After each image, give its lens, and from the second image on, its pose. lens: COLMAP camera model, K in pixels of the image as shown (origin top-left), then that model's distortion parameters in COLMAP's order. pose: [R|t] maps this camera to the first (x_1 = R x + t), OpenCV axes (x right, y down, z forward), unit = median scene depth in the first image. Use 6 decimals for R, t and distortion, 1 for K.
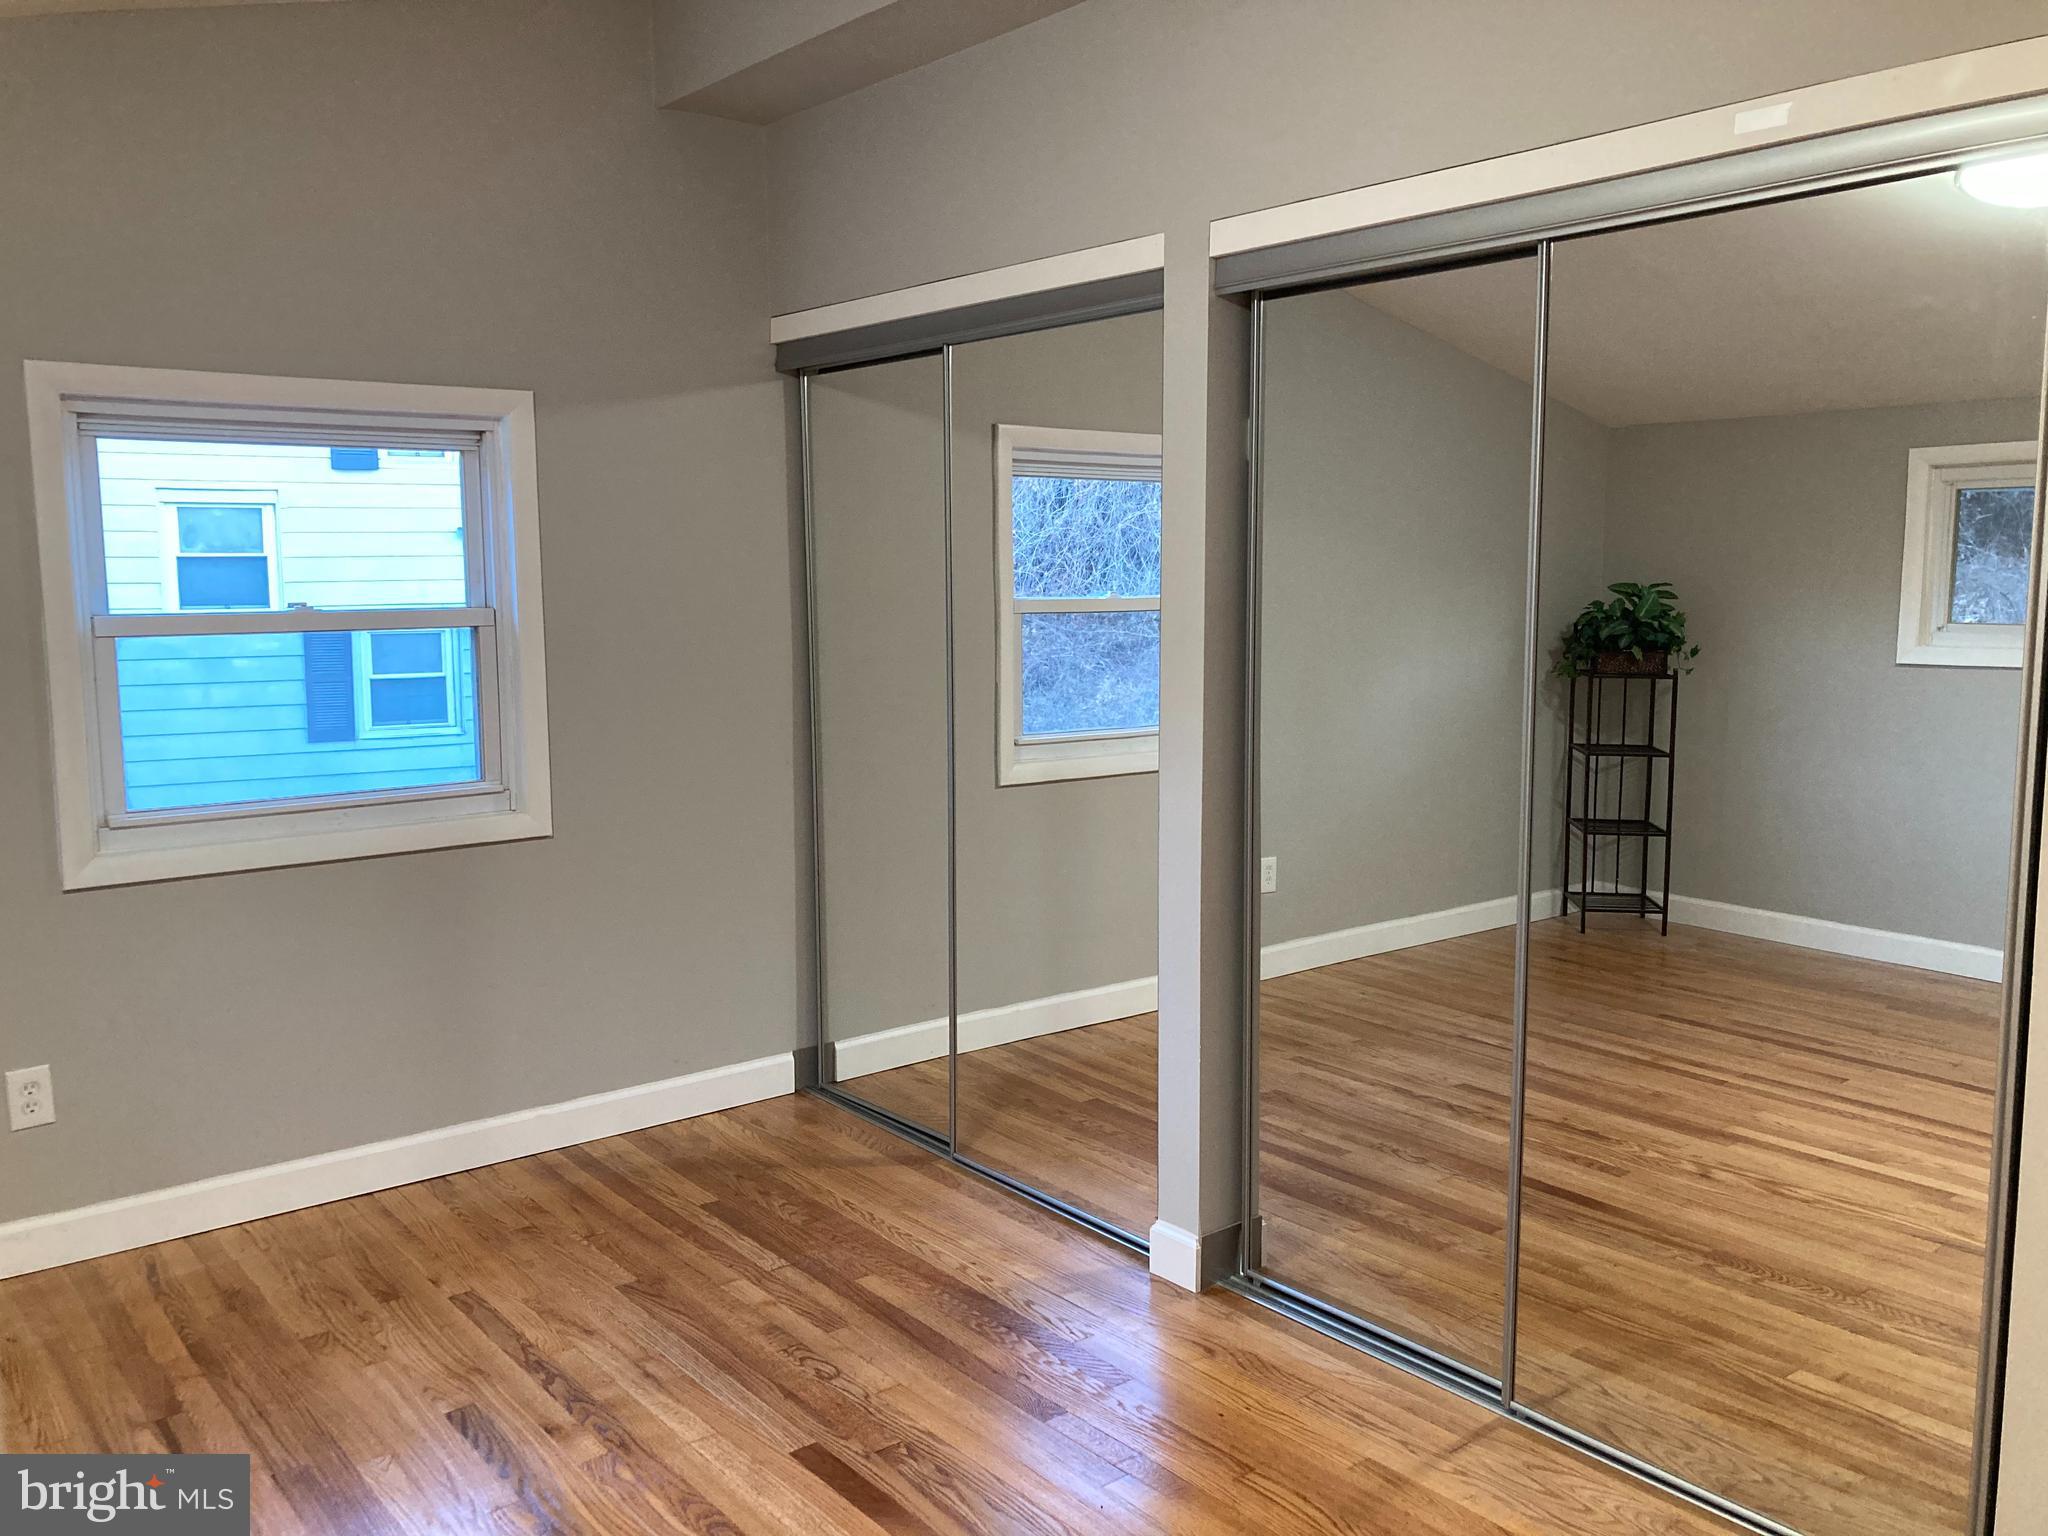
lens RADIAL K [[1691.4, 0, 1035.2], [0, 1691.4, 765.9], [0, 0, 1]] dist [0.051556, -0.039857]
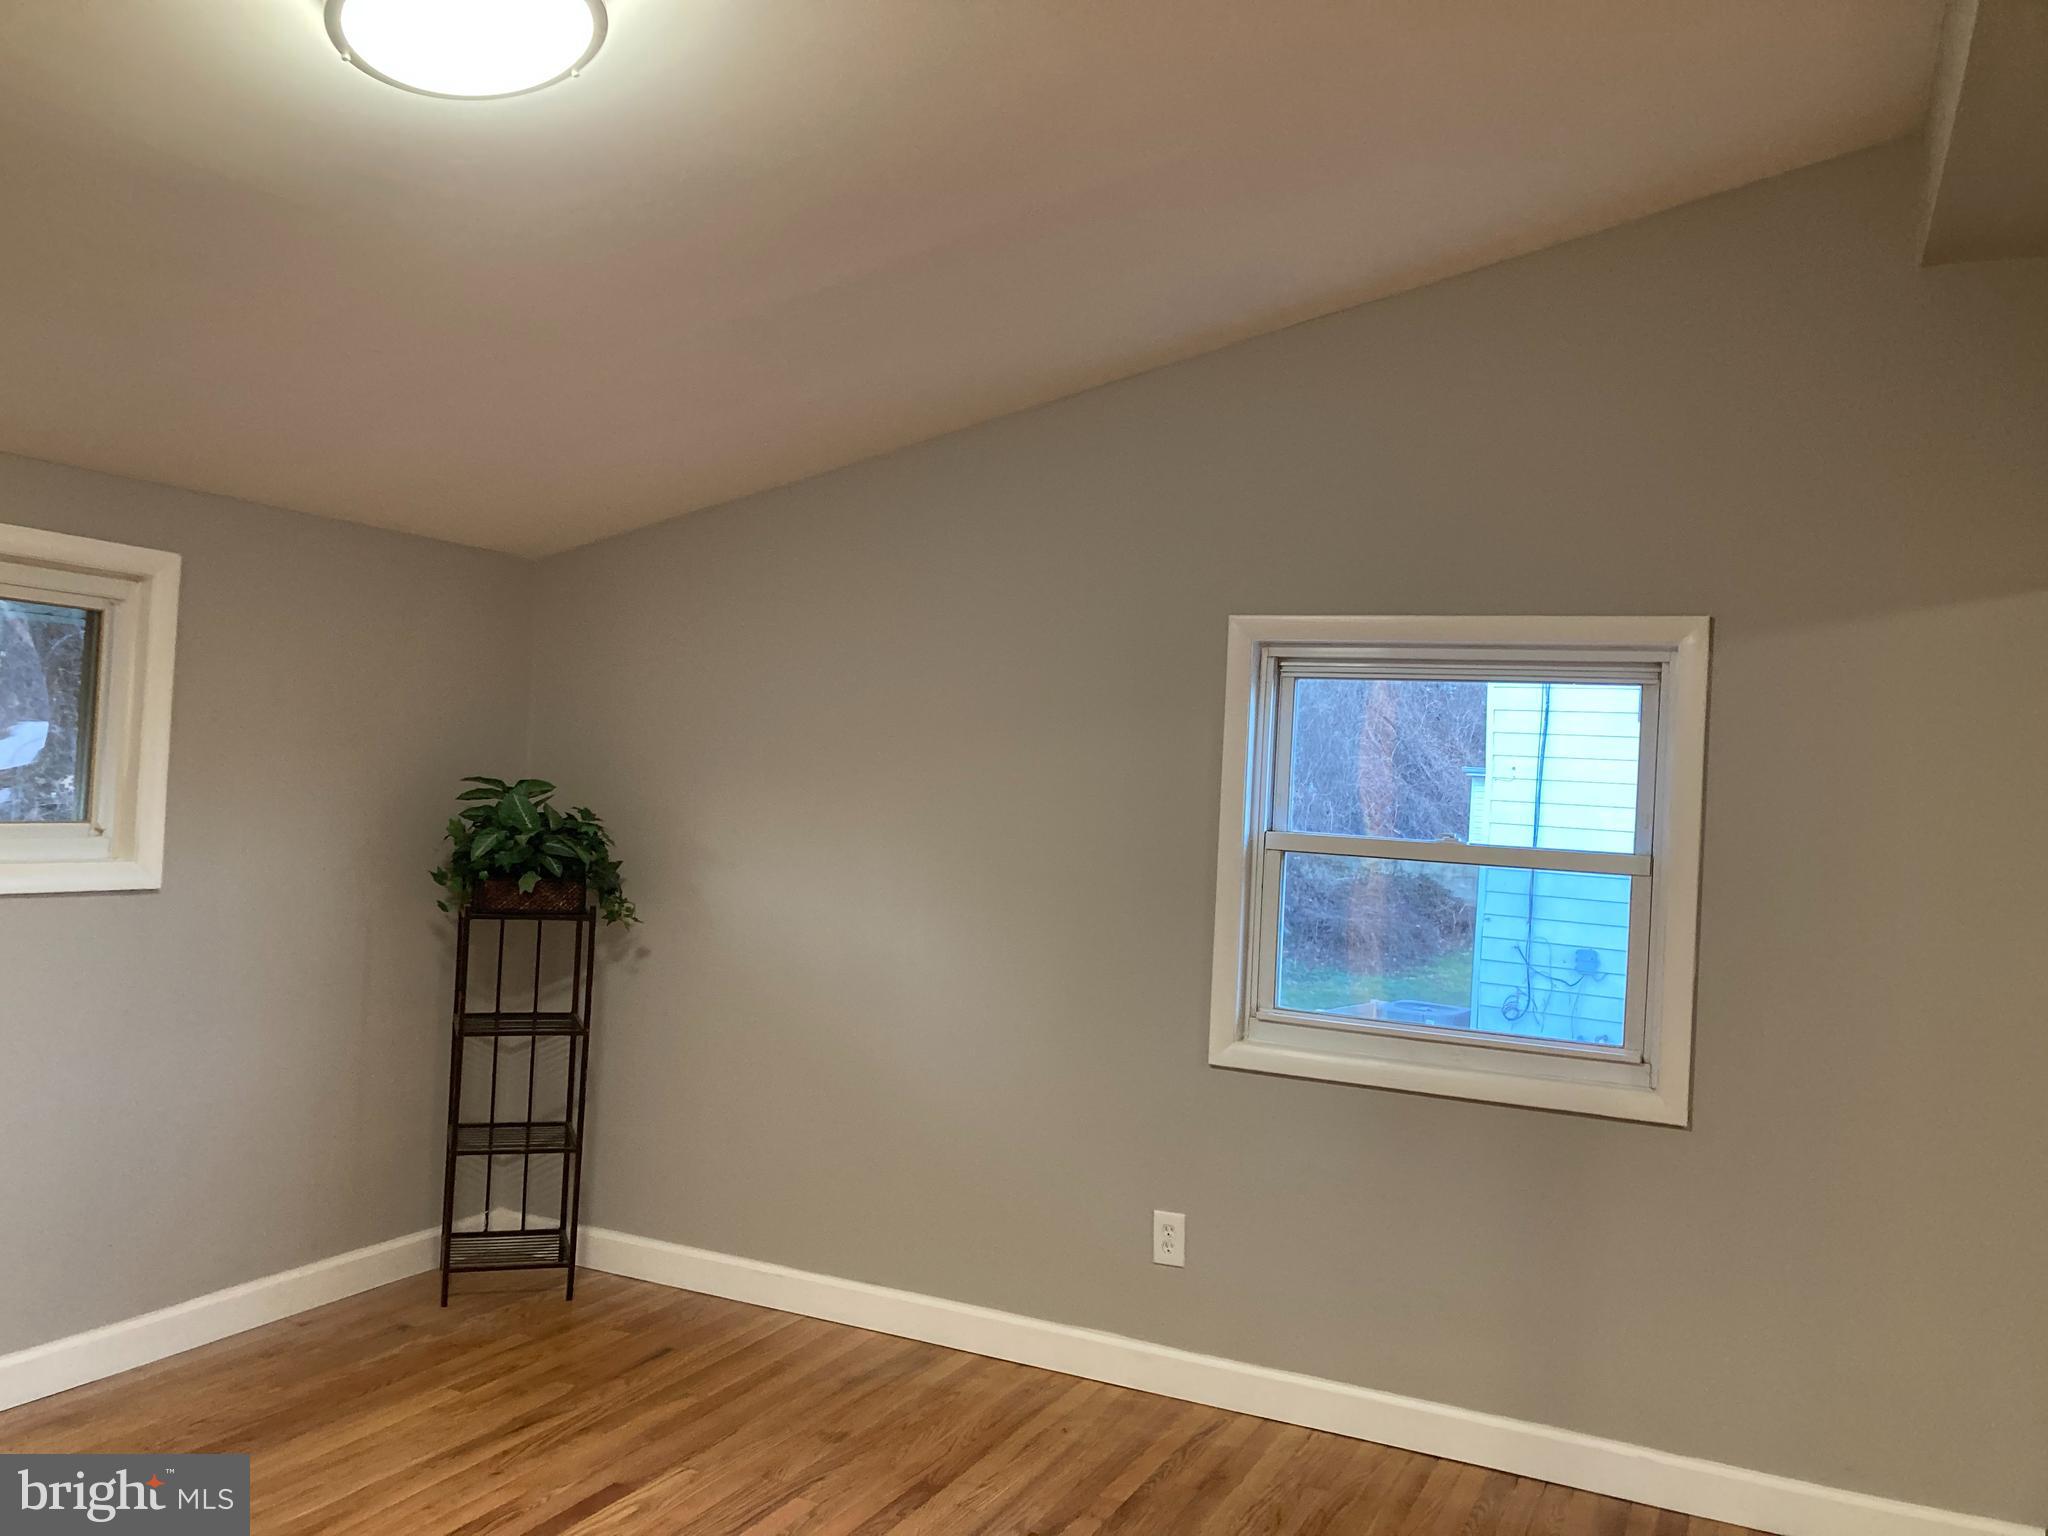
lens RADIAL K [[1691.4, 0, 1016.1], [0, 1691.4, 779.5], [0, 0, 1]] dist [0.051556, -0.039857]
pose [[0.422629, 0.025834, -0.905935, 0.388931], [-0.165842, 0.984920, -0.049281, -0.037197], [0.891000, 0.171070, 0.420540, 0.357062]]
